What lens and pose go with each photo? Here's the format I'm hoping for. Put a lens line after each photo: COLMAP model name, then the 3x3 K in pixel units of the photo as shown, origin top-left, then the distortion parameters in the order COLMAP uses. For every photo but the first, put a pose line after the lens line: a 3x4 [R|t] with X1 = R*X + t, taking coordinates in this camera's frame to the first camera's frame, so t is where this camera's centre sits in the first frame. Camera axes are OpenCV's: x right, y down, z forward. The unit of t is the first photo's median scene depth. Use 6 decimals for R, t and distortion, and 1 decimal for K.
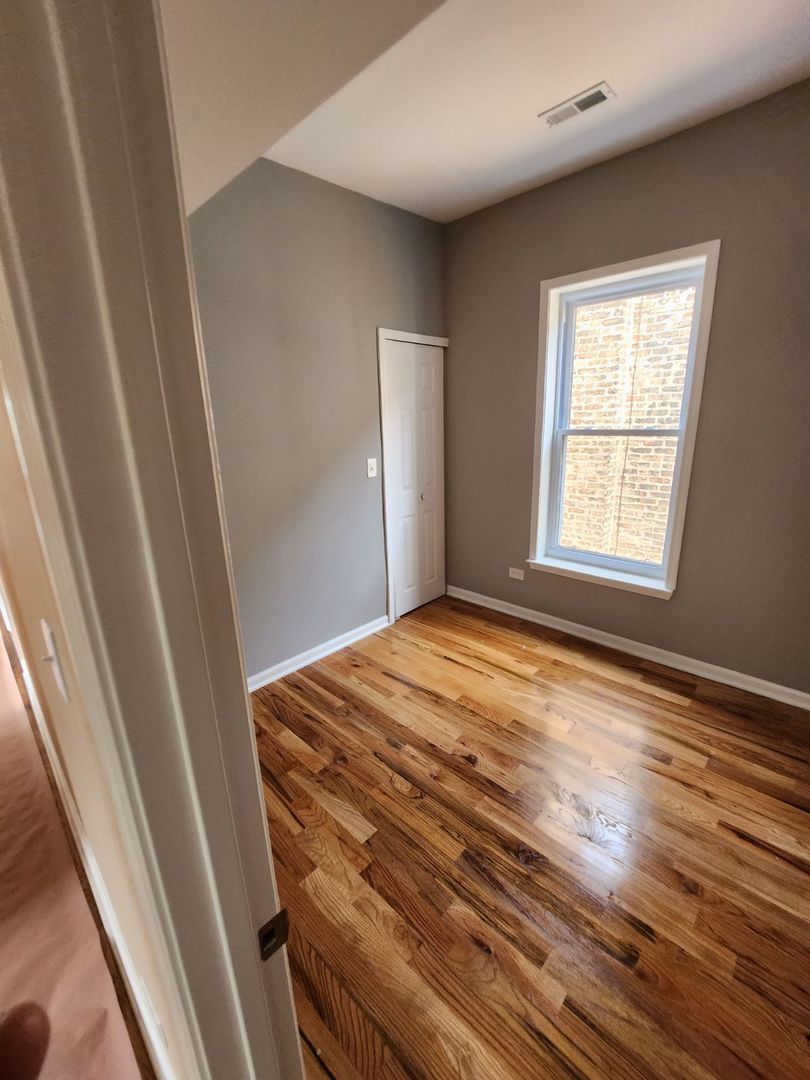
lens RADIAL K [[448.3, 0, 404.3], [0, 448.3, 540.2], [0, 0, 1]] dist [-0.011504, 0.000307]
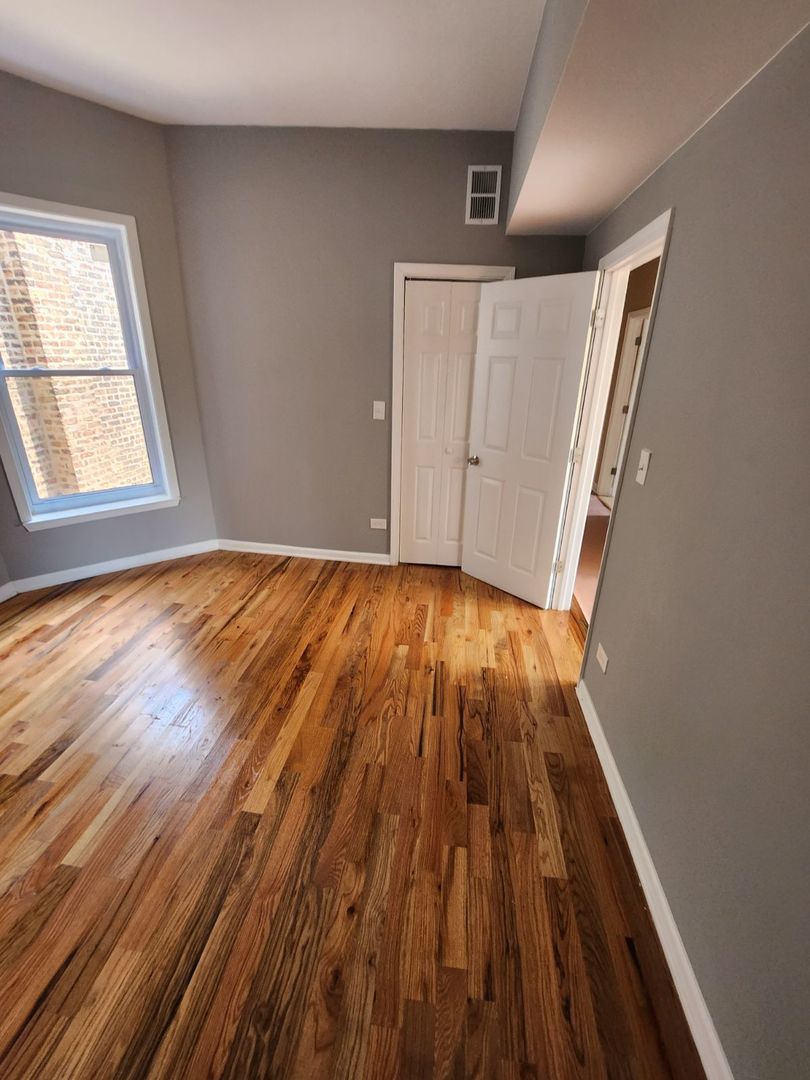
lens RADIAL K [[448.3, 0, 404.7], [0, 448.3, 543.0], [0, 0, 1]] dist [-0.011504, 0.000307]
pose [[-0.613684, -0.291342, 0.733833, -0.864202], [0.216504, 0.831711, 0.511256, -0.272012], [-0.759288, 0.472627, -0.447332, 1.077892]]
